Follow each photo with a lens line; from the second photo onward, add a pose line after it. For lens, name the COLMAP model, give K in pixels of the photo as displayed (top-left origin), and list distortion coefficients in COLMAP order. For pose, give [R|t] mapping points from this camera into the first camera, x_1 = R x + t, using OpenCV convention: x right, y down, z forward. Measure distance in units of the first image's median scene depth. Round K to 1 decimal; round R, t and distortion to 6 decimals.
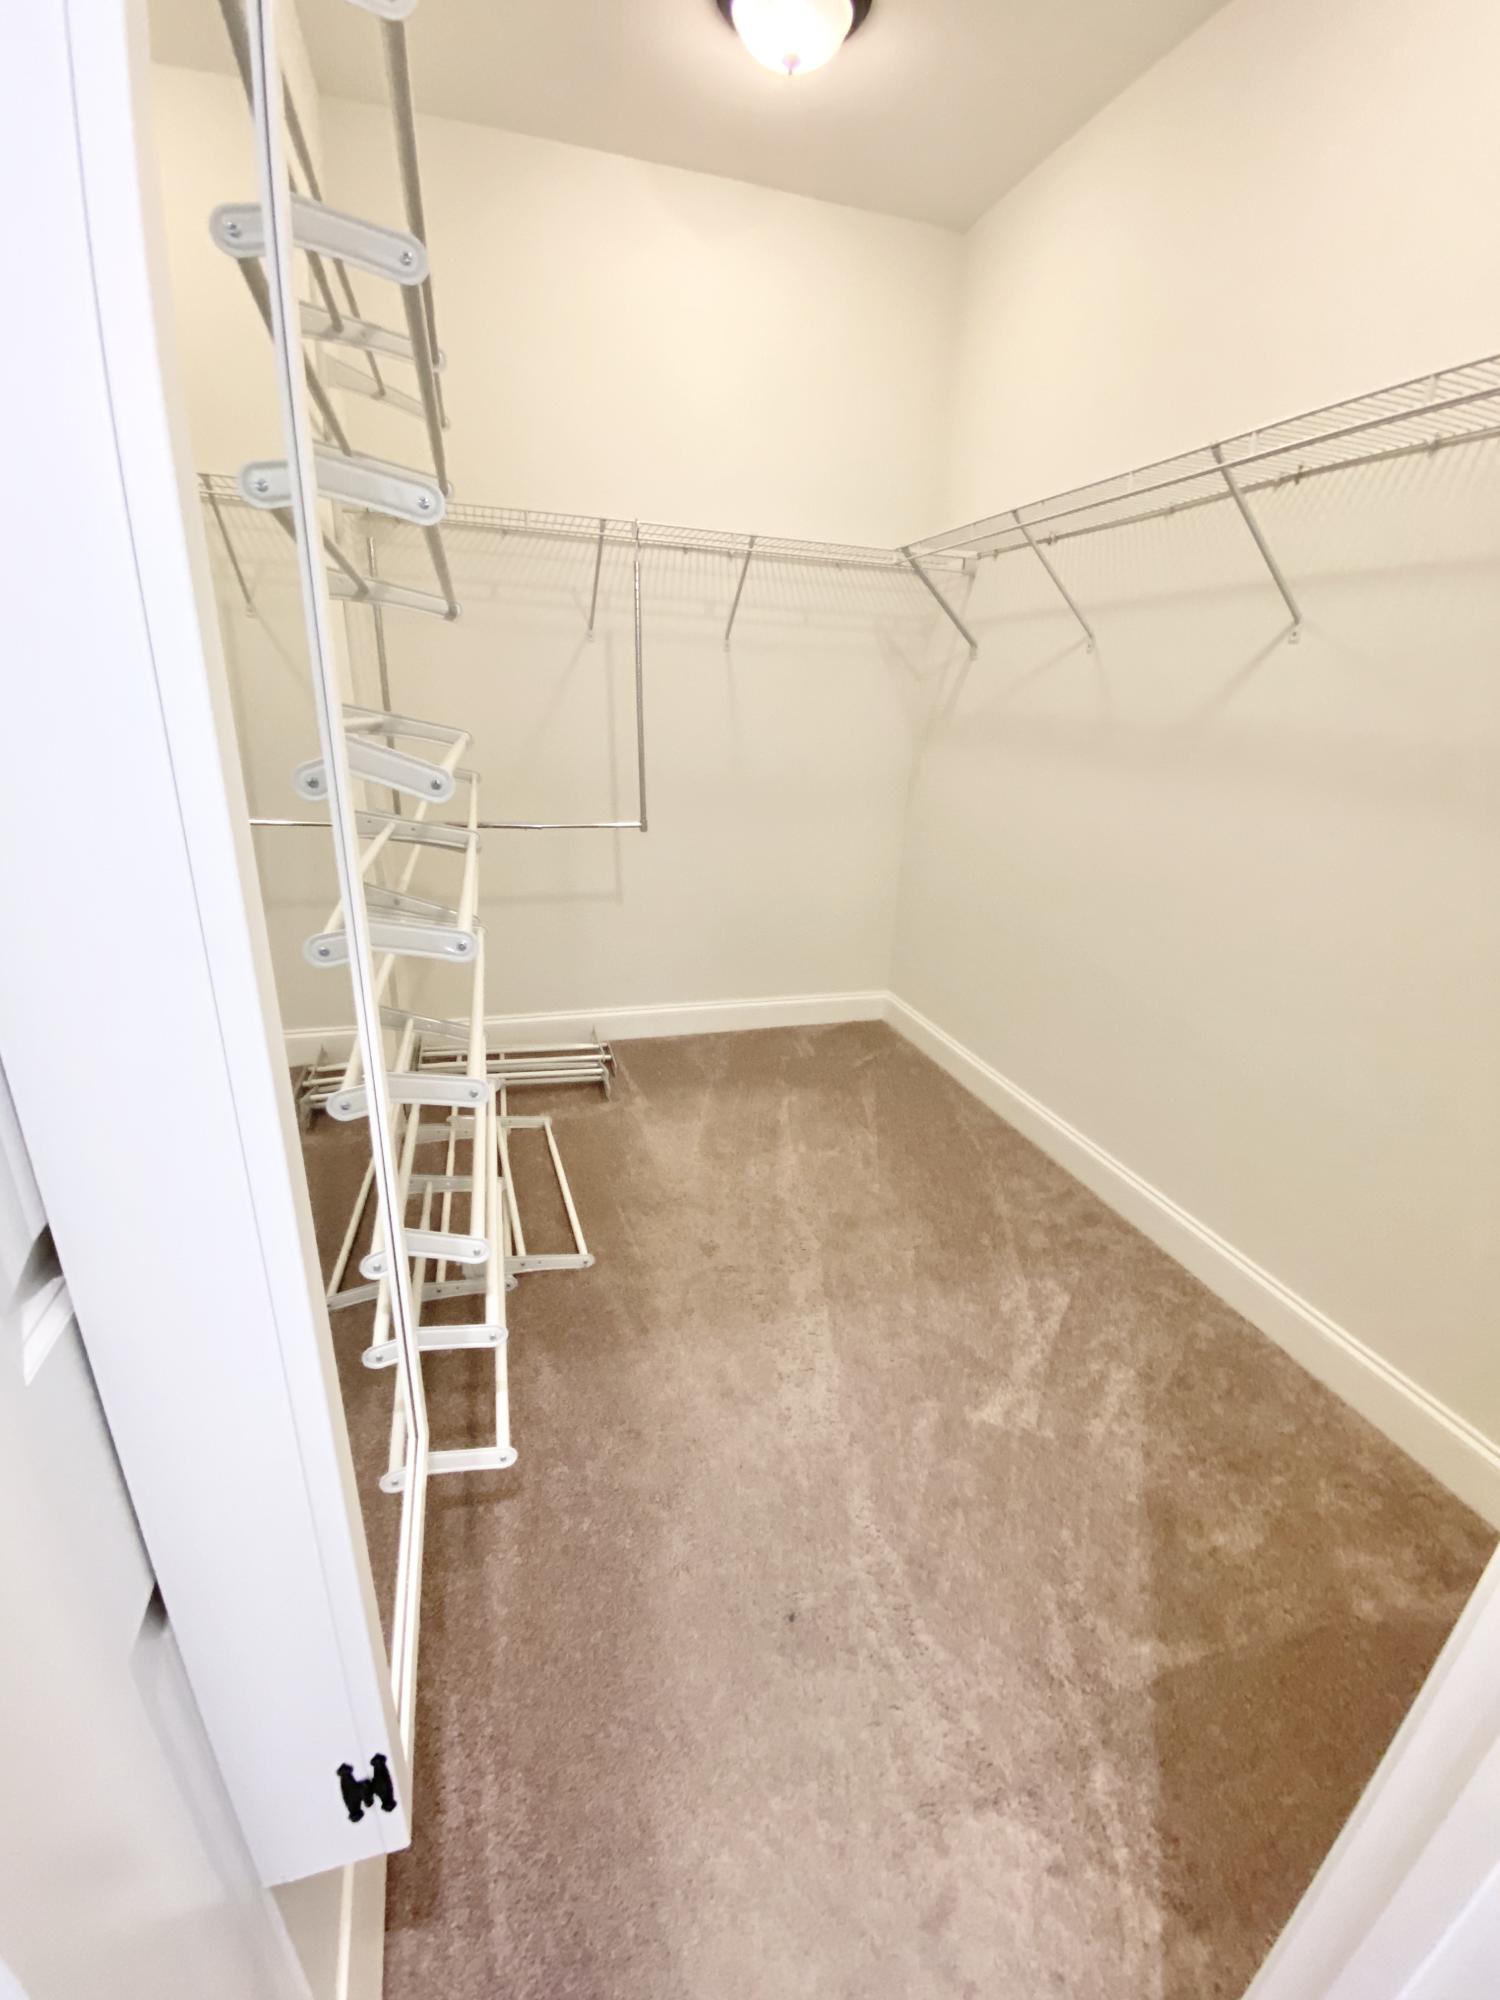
lens RADIAL K [[816.1, 0, 714.5], [0, 816.1, 1023.7], [0, 0, 1]] dist [0.015462, -0.017515]
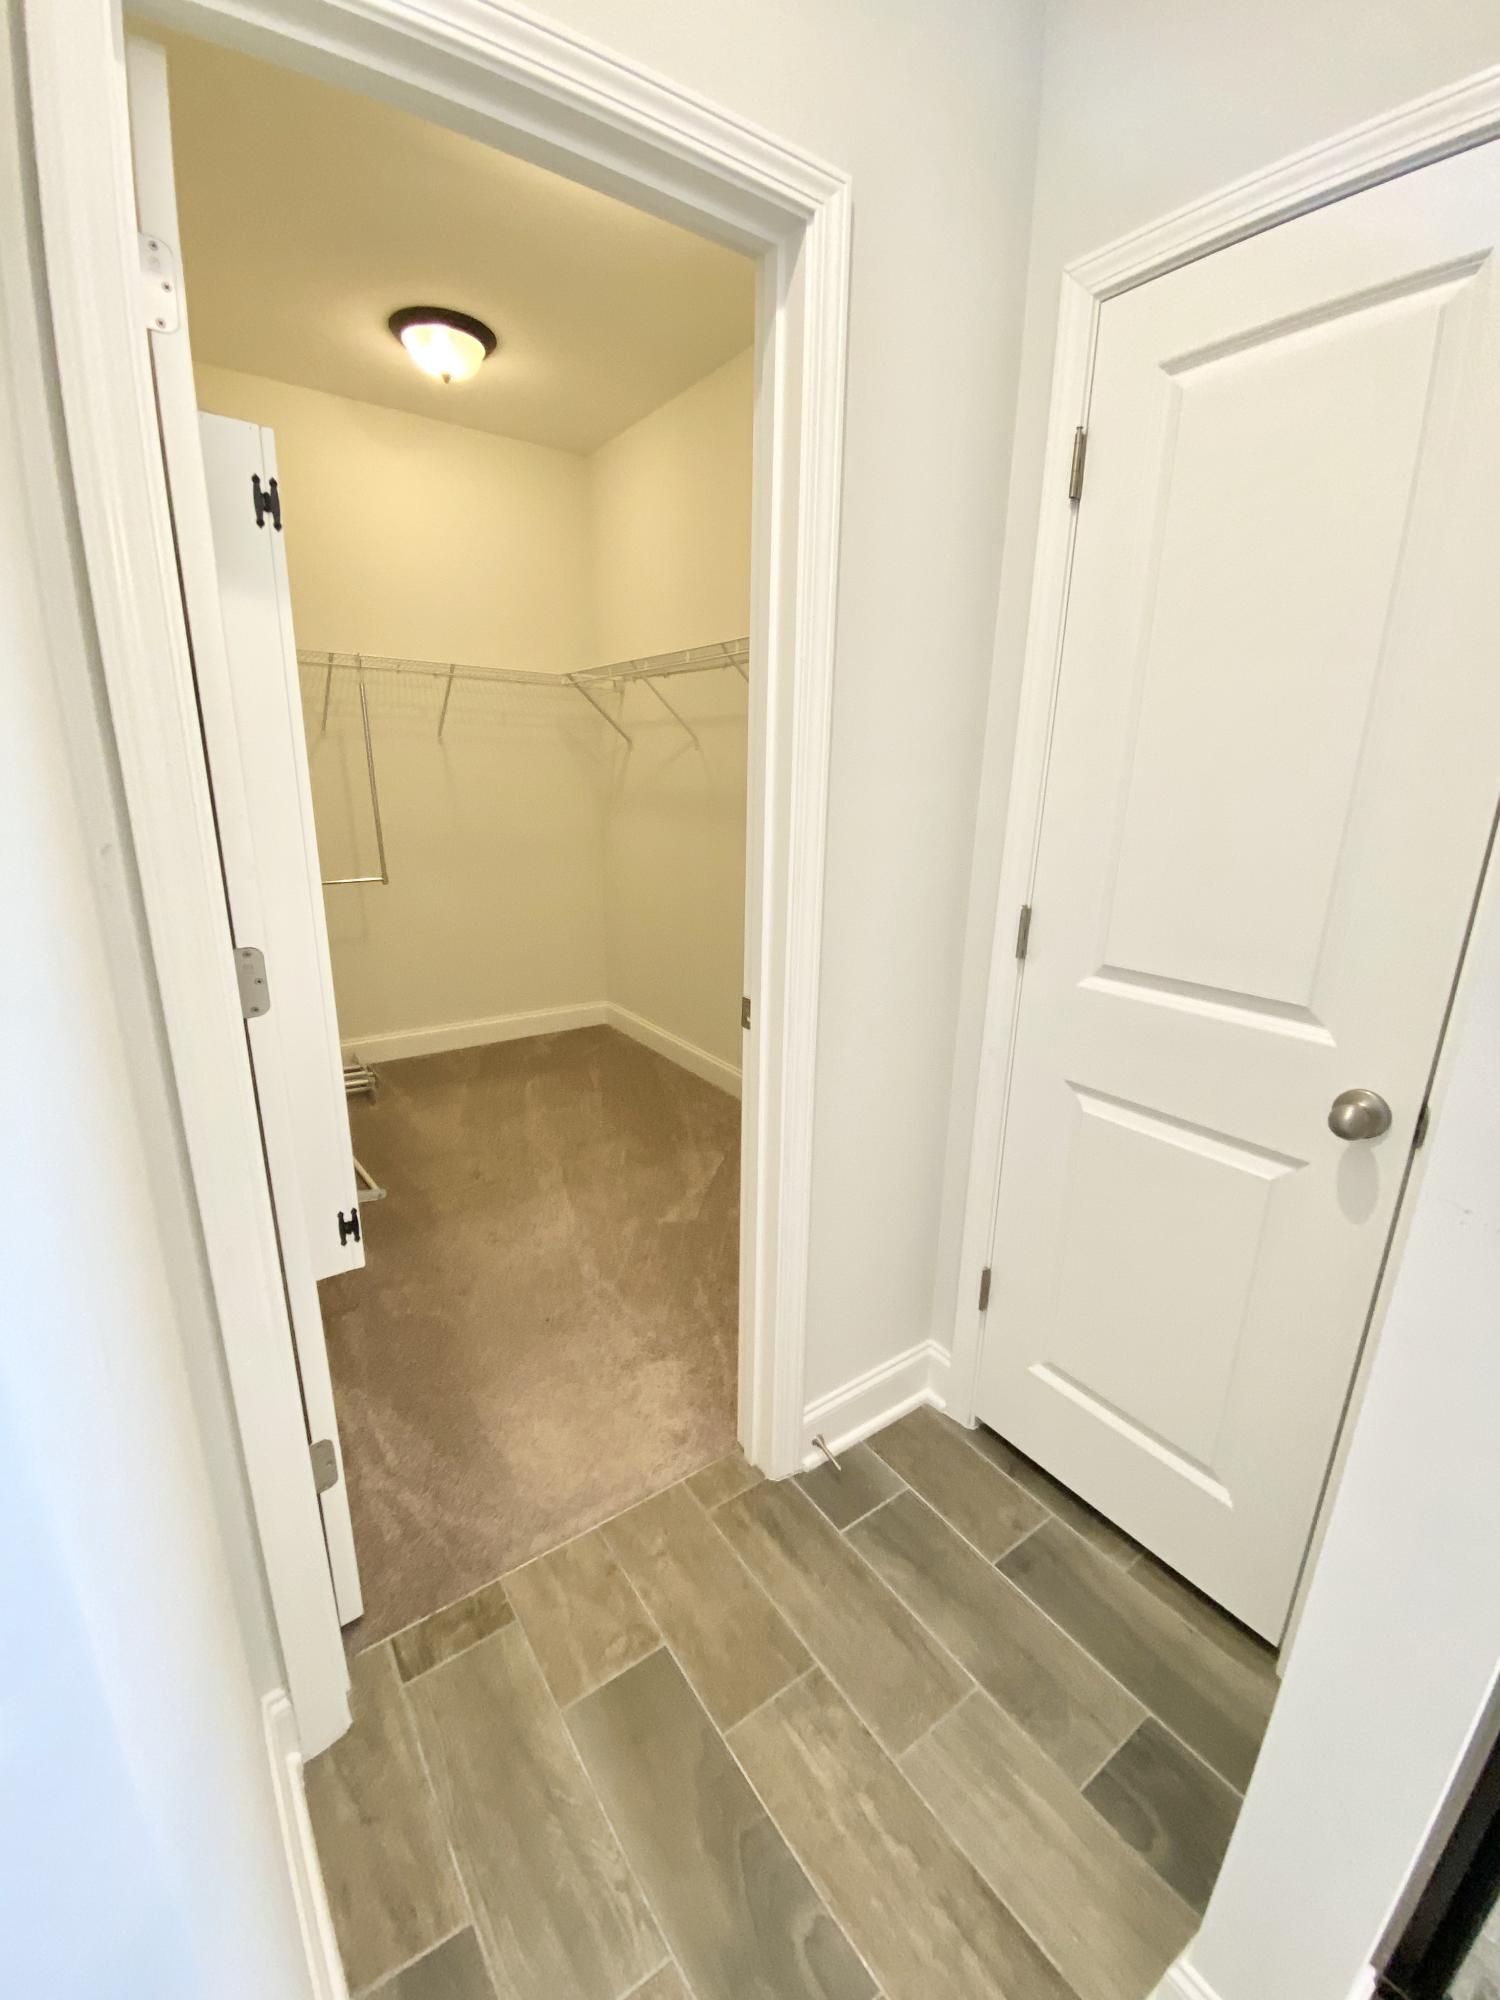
lens RADIAL K [[816.1, 0, 752.6], [0, 816.1, 992.5], [0, 0, 1]] dist [0.015462, -0.017515]
pose [[0.934397, -0.103553, 0.340852, -0.008617], [0.138838, 0.987018, -0.080744, 0.141652], [-0.328066, 0.122770, 0.936643, -0.439283]]
